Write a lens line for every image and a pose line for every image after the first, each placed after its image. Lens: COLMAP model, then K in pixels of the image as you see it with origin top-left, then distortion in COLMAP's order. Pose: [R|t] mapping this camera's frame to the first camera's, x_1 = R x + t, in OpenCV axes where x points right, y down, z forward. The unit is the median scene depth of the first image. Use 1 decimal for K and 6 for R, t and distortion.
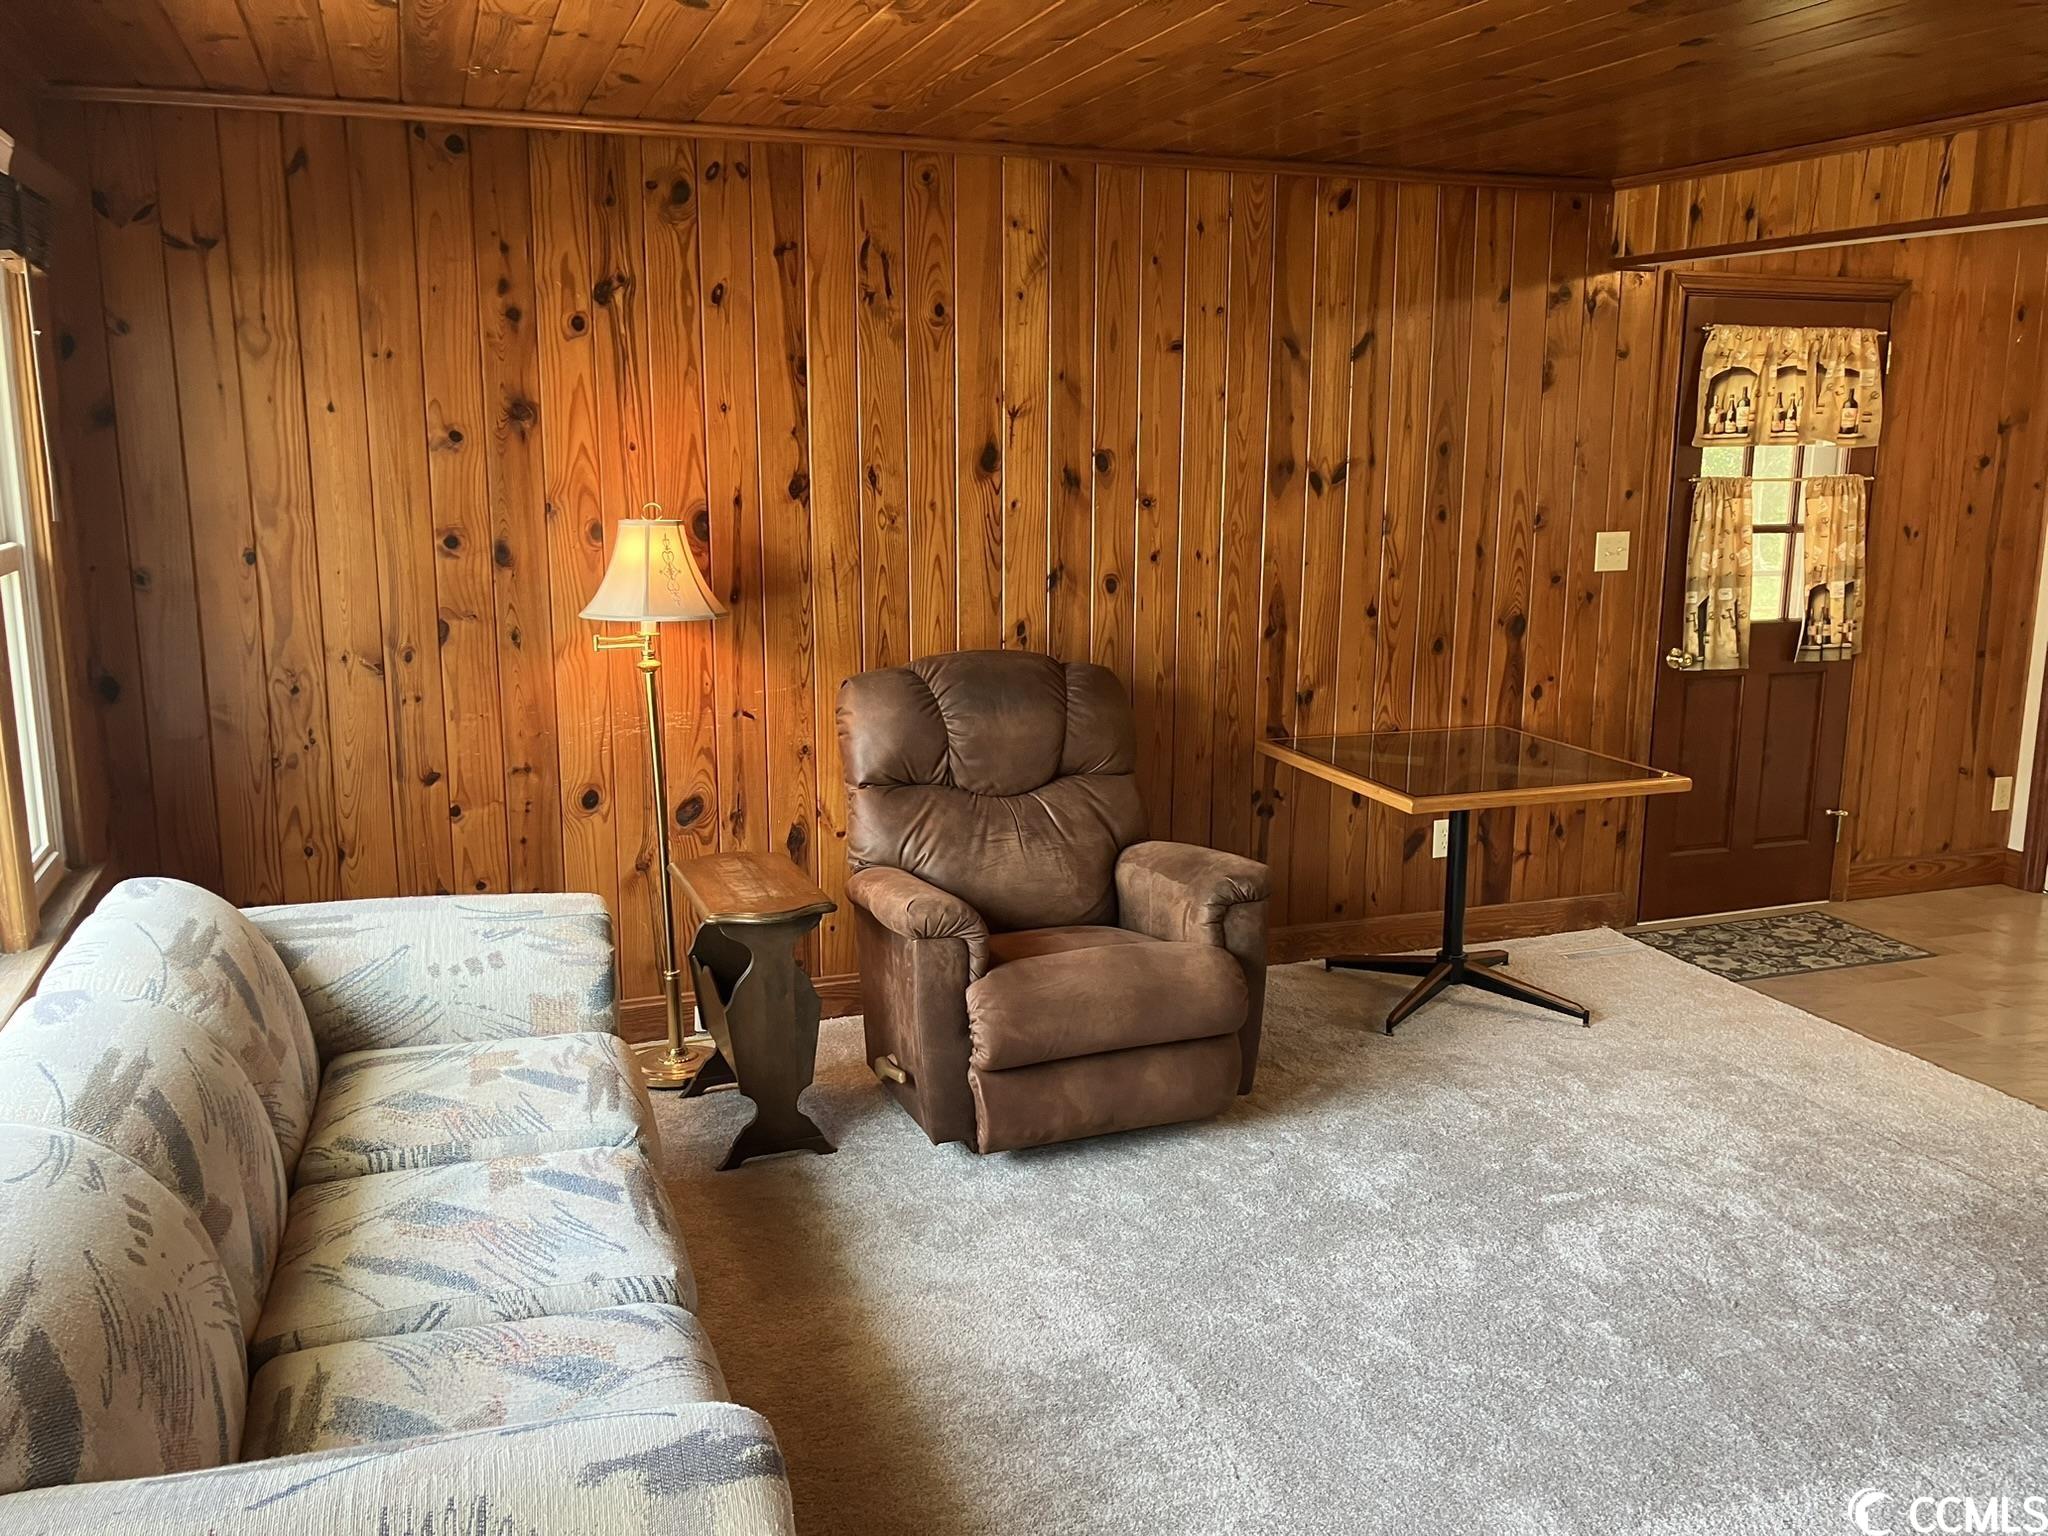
lens RADIAL K [[1683.5, 0, 1034.0], [0, 1683.5, 760.0], [0, 0, 1]] dist [0.049621, -0.061099]
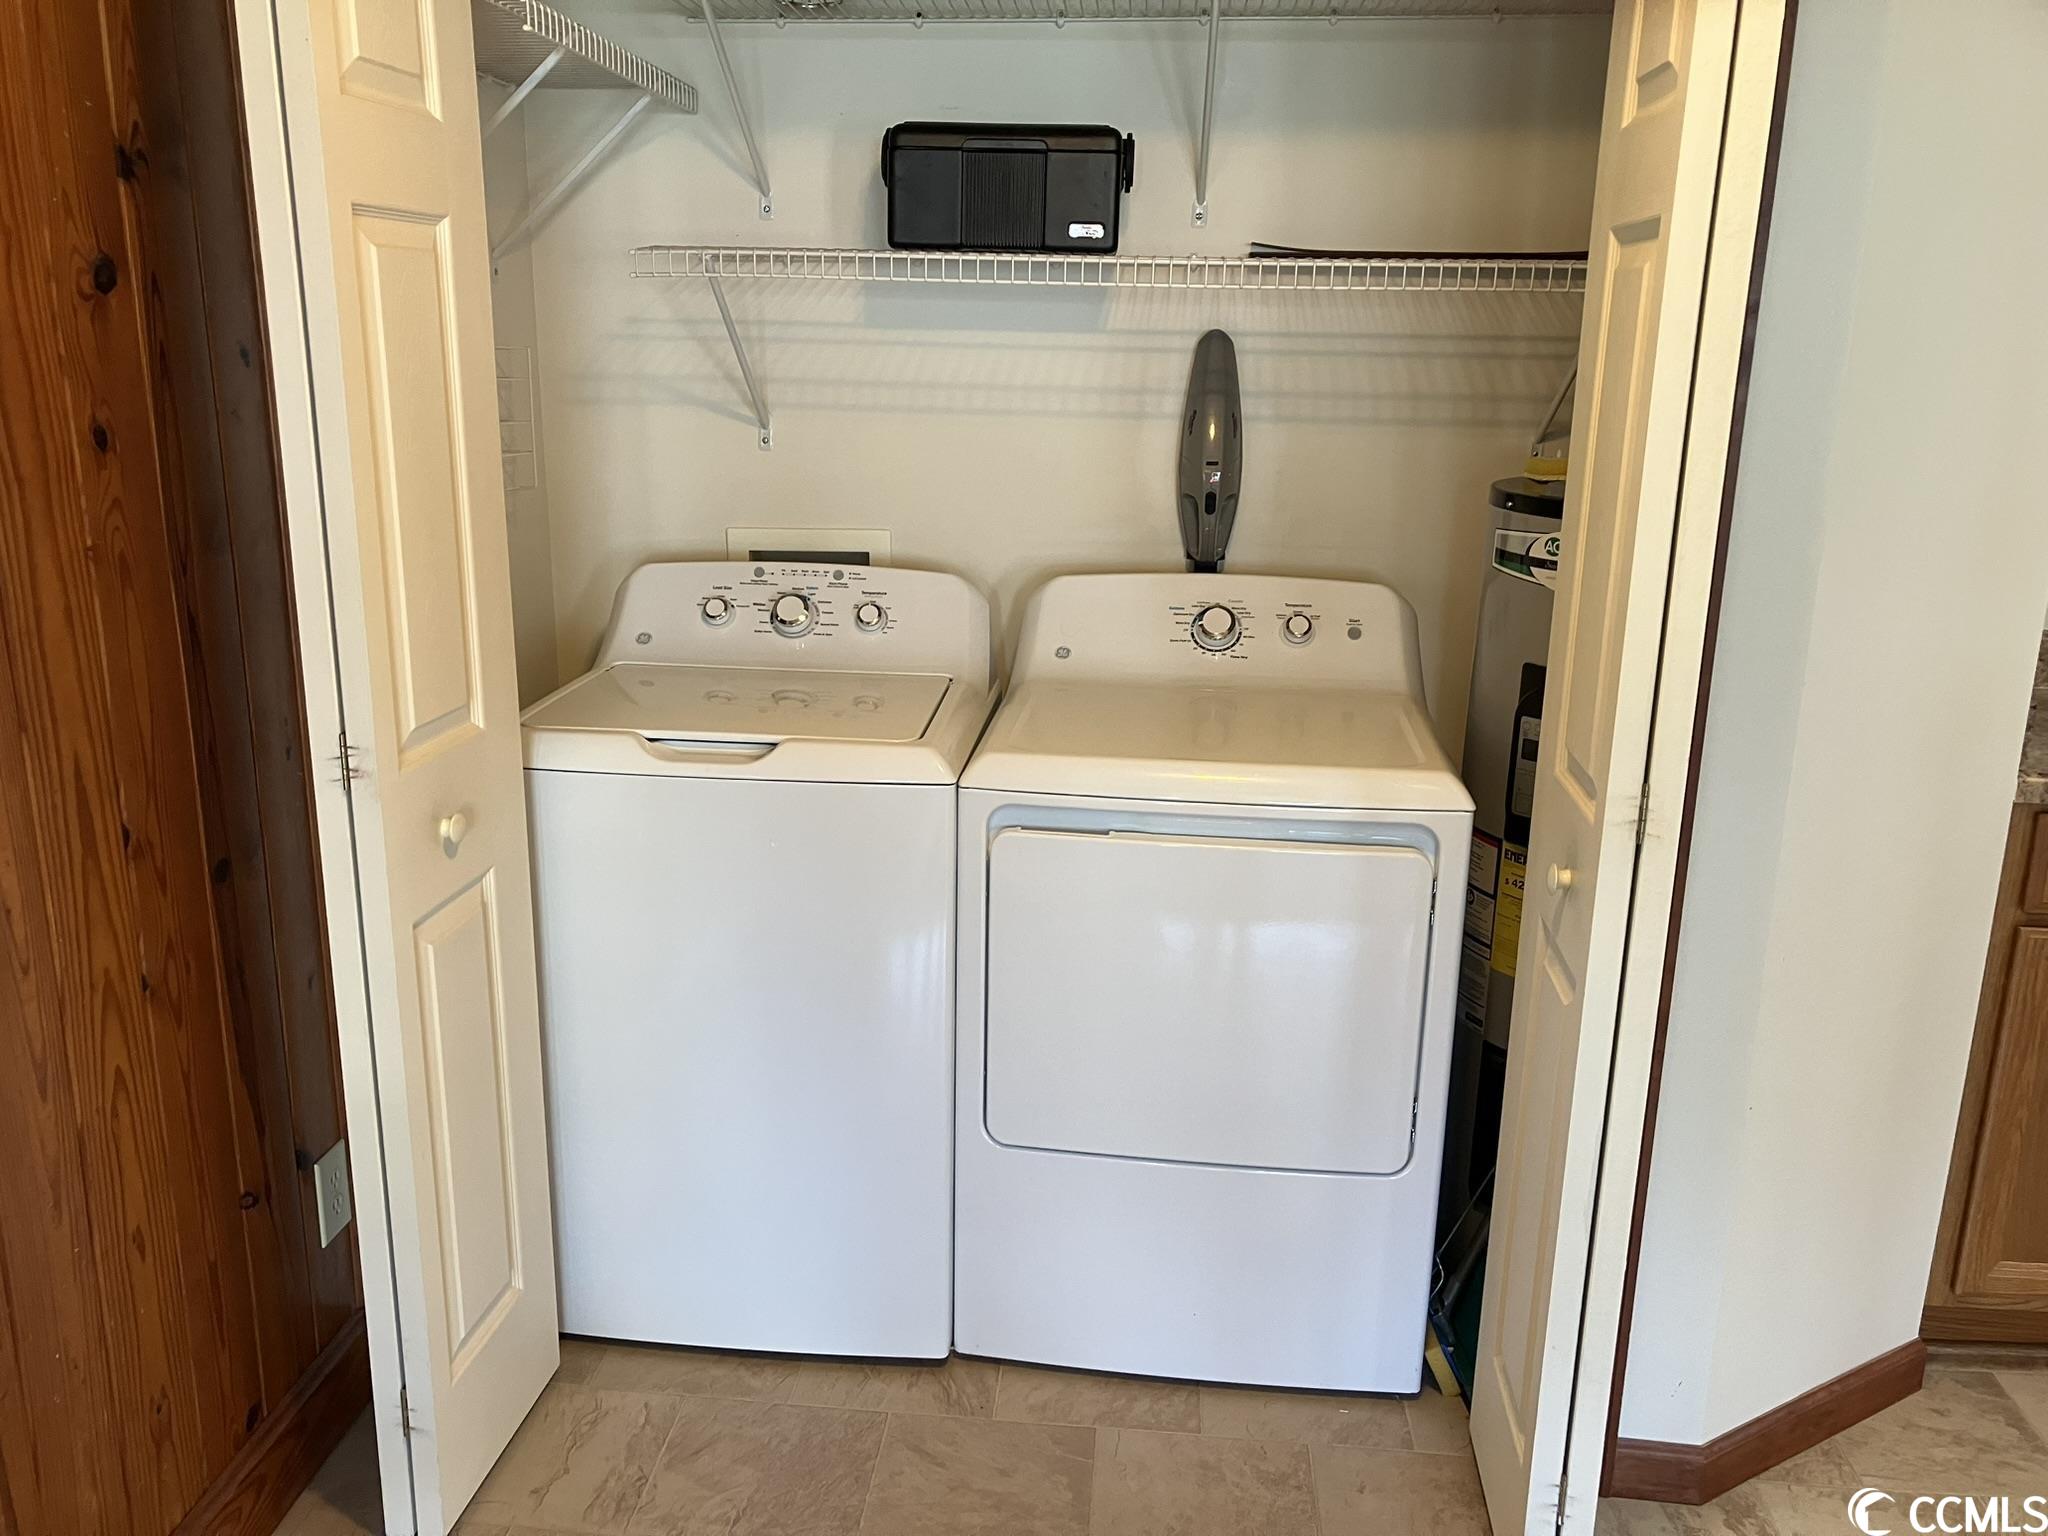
lens RADIAL K [[1683.5, 0, 1023.2], [0, 1683.5, 788.8], [0, 0, 1]] dist [0.049621, -0.061099]
pose [[0.429578, -0.230823, 0.873031, 0.418666], [0.145079, 0.971863, 0.185566, -0.144603], [-0.891299, 0.046944, 0.450979, 0.877820]]
